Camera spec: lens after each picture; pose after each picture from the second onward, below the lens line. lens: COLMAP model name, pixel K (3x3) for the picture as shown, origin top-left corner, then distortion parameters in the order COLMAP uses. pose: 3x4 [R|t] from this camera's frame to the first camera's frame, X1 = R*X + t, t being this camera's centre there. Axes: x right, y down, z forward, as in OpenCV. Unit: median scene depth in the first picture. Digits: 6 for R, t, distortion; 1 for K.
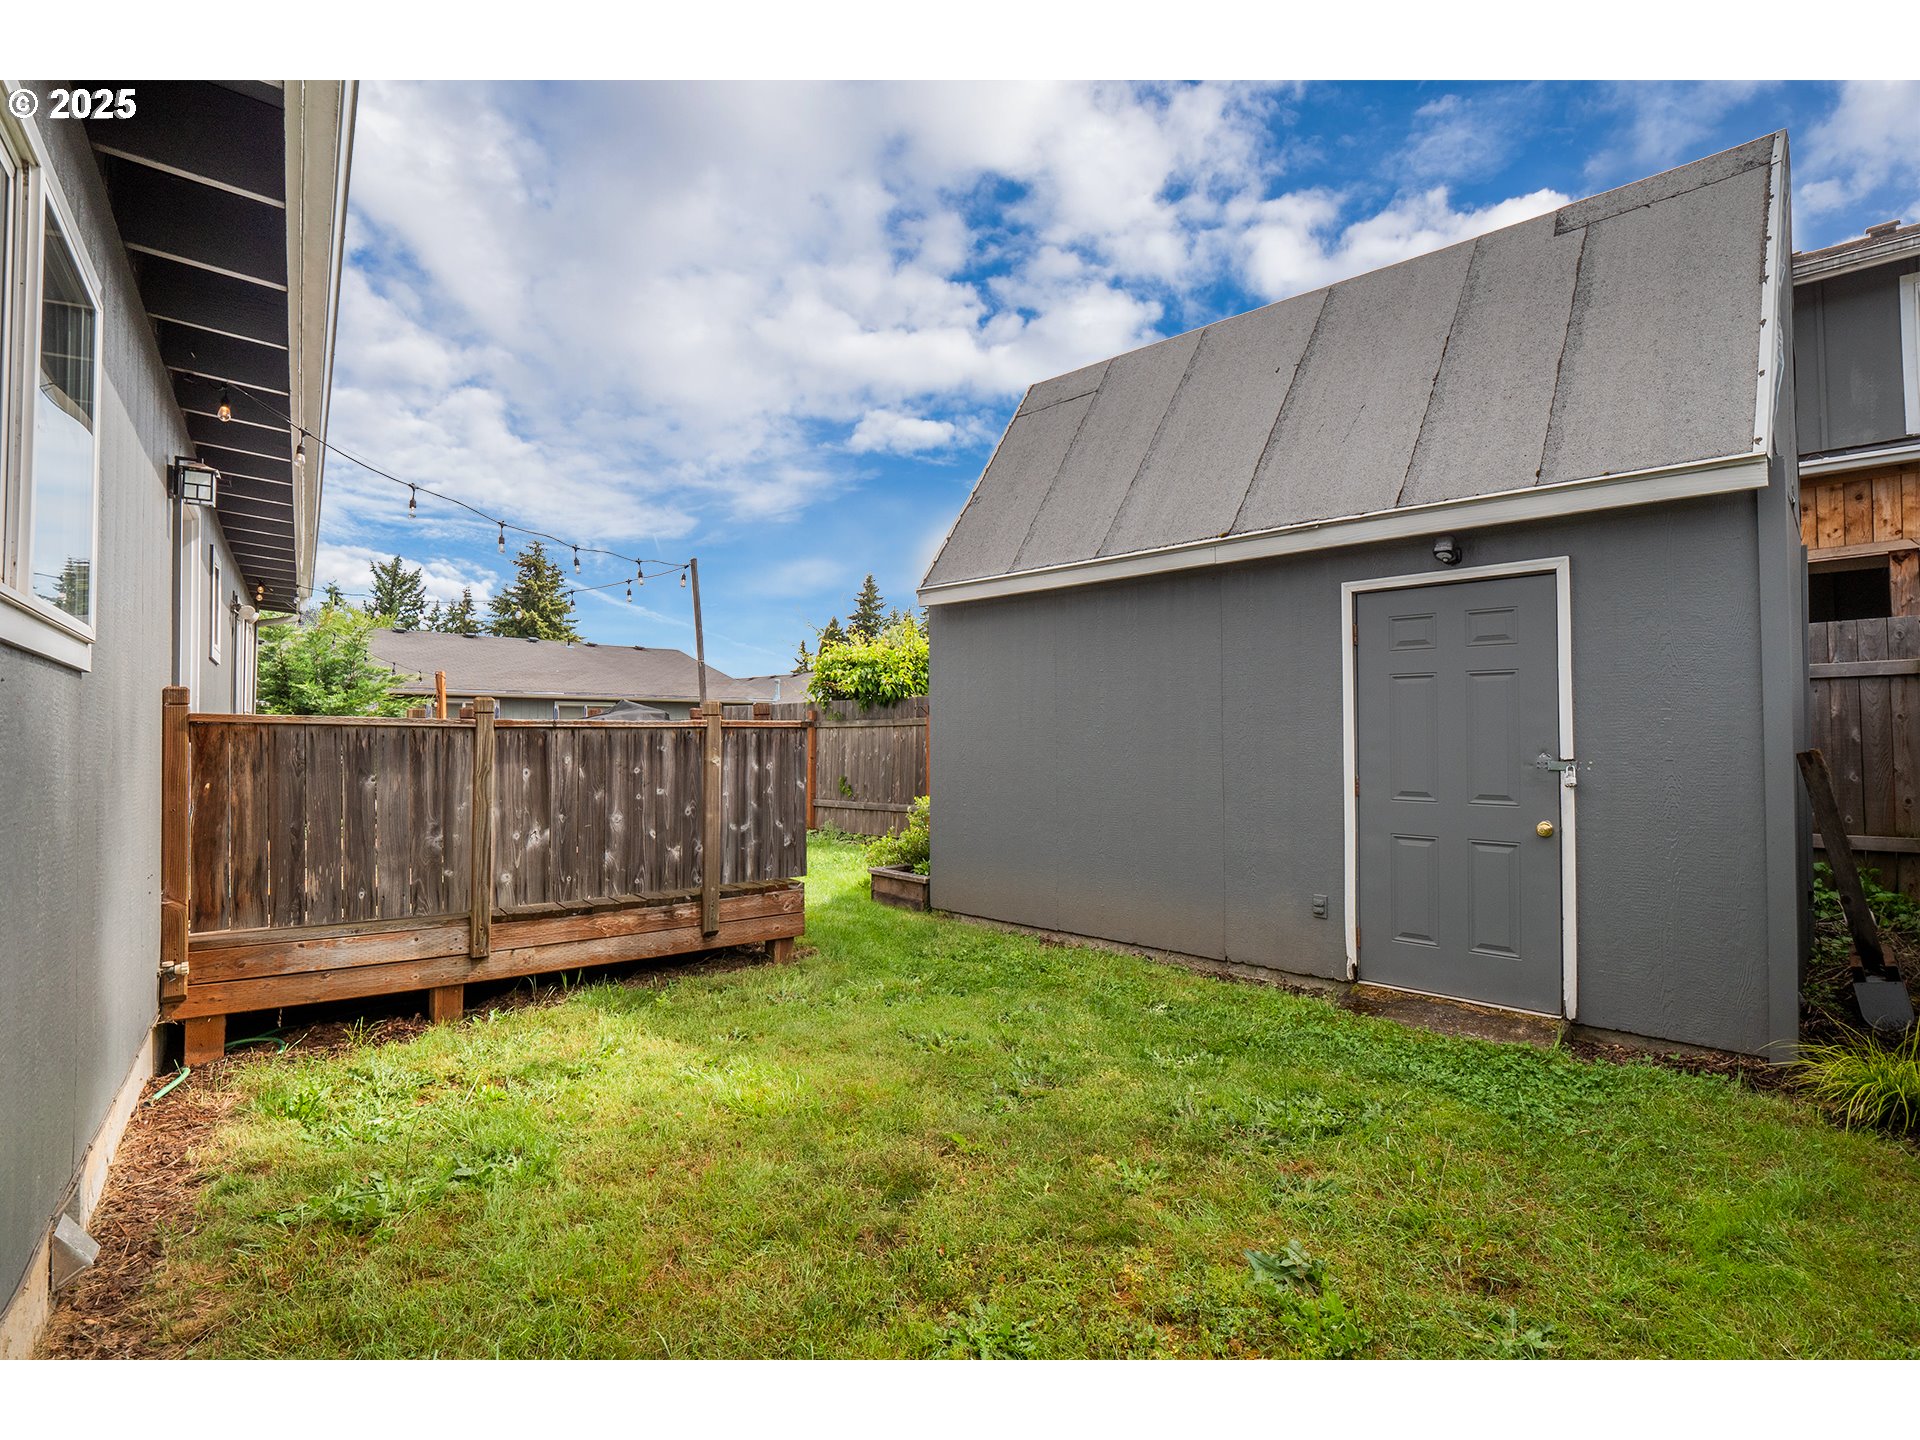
lens RADIAL K [[941.4, 0, 953.1], [0, 941.4, 709.3], [0, 0, 1]] dist [-0.002764, -0.009377]
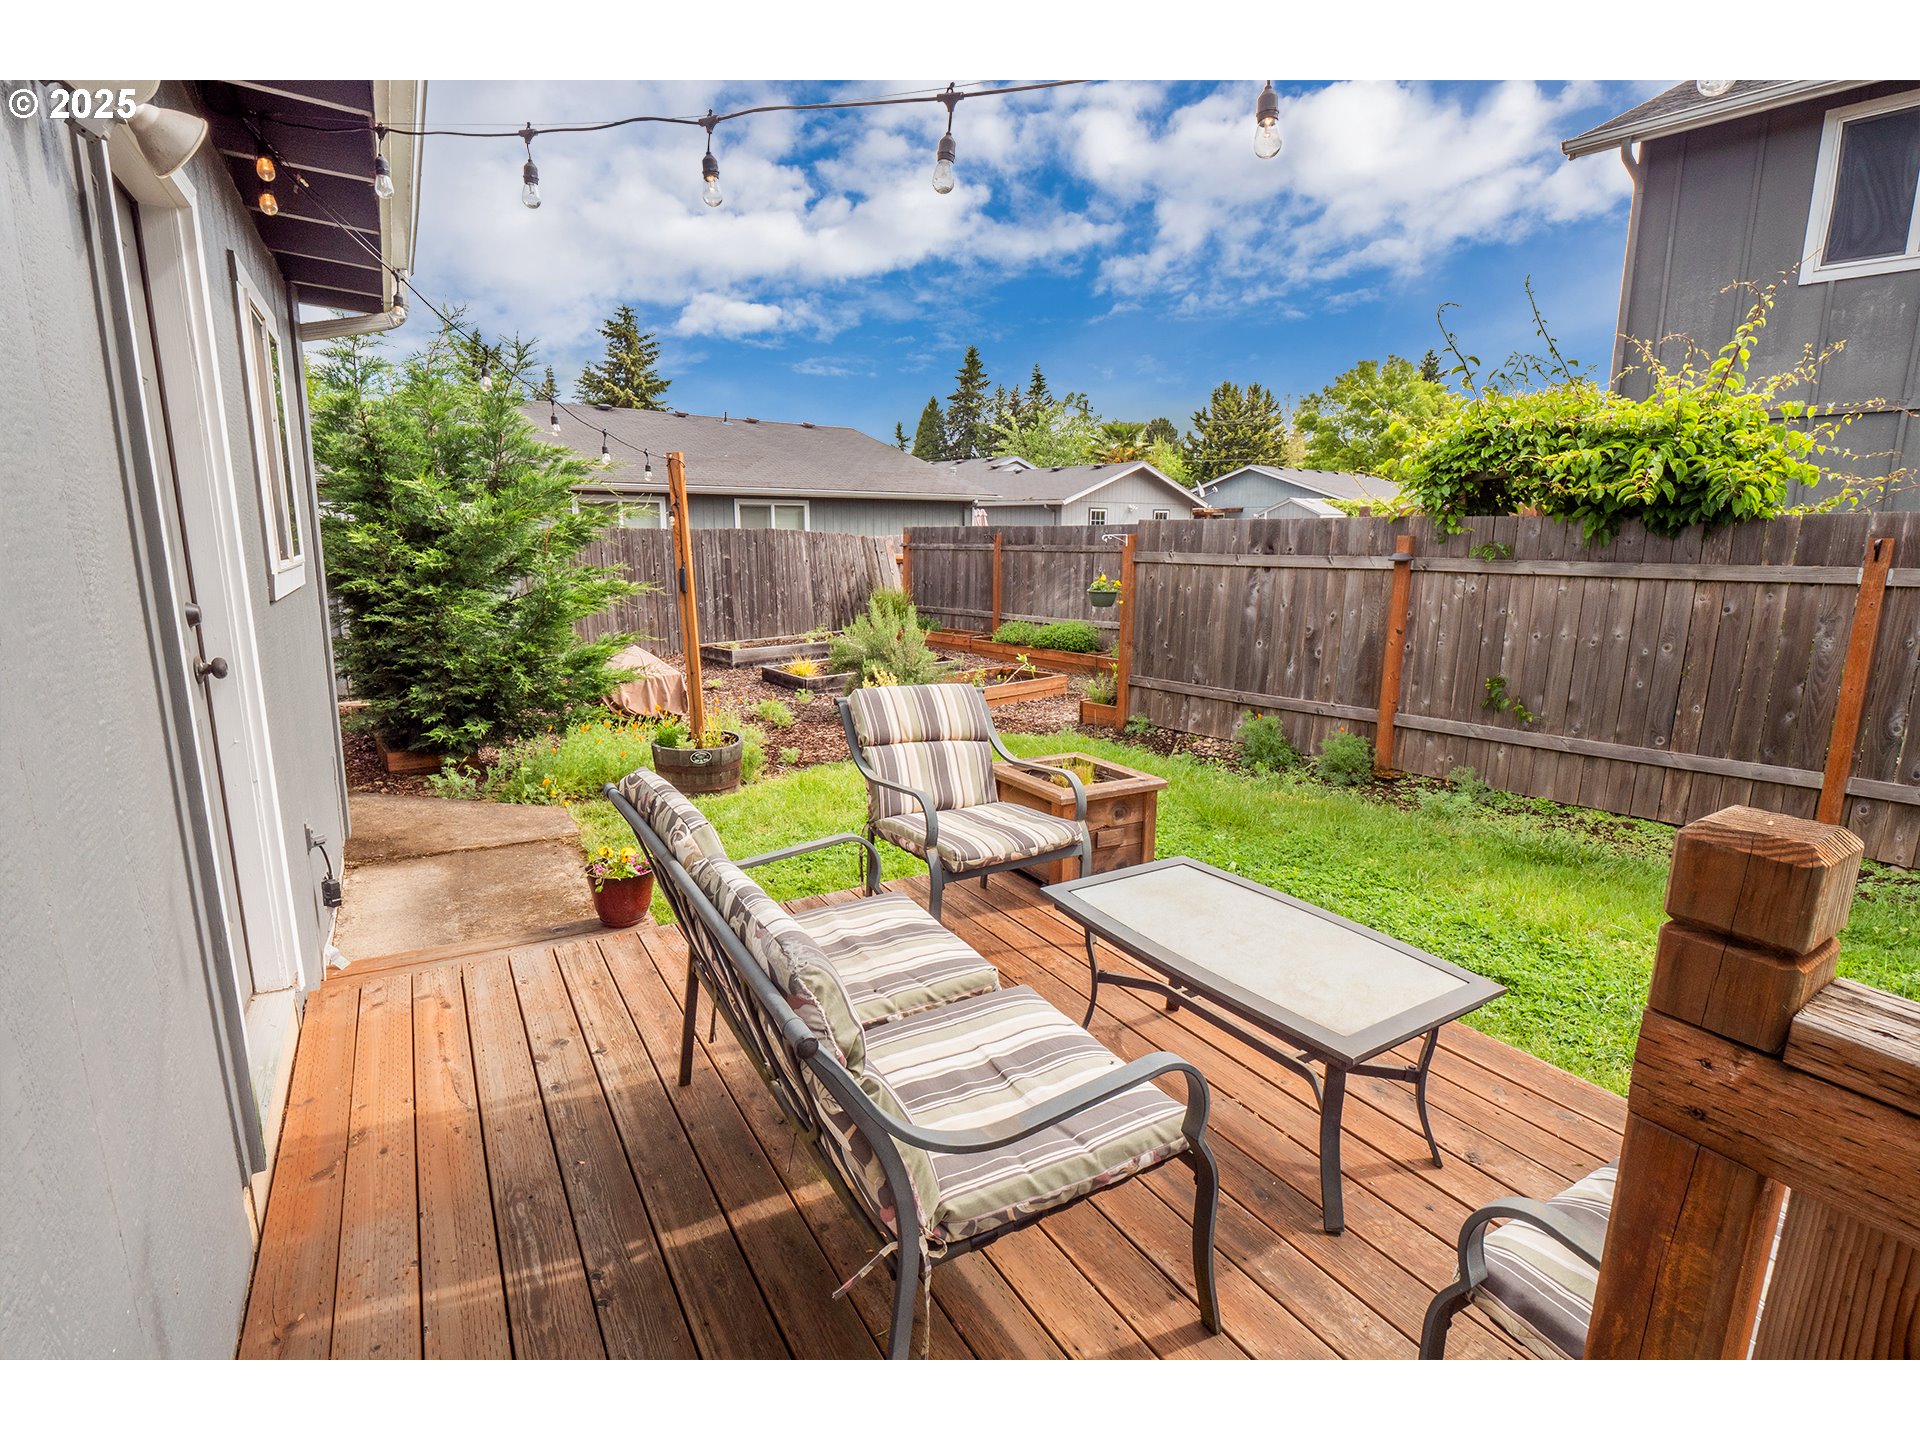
lens RADIAL K [[941.4, 0, 953.1], [0, 941.4, 709.3], [0, 0, 1]] dist [-0.002764, -0.009377]
pose [[0.996594, 0.021179, -0.079699, -0.348516], [-0.003218, 0.975709, 0.219045, -0.016921], [0.082402, -0.218042, 0.972454, 0.489288]]
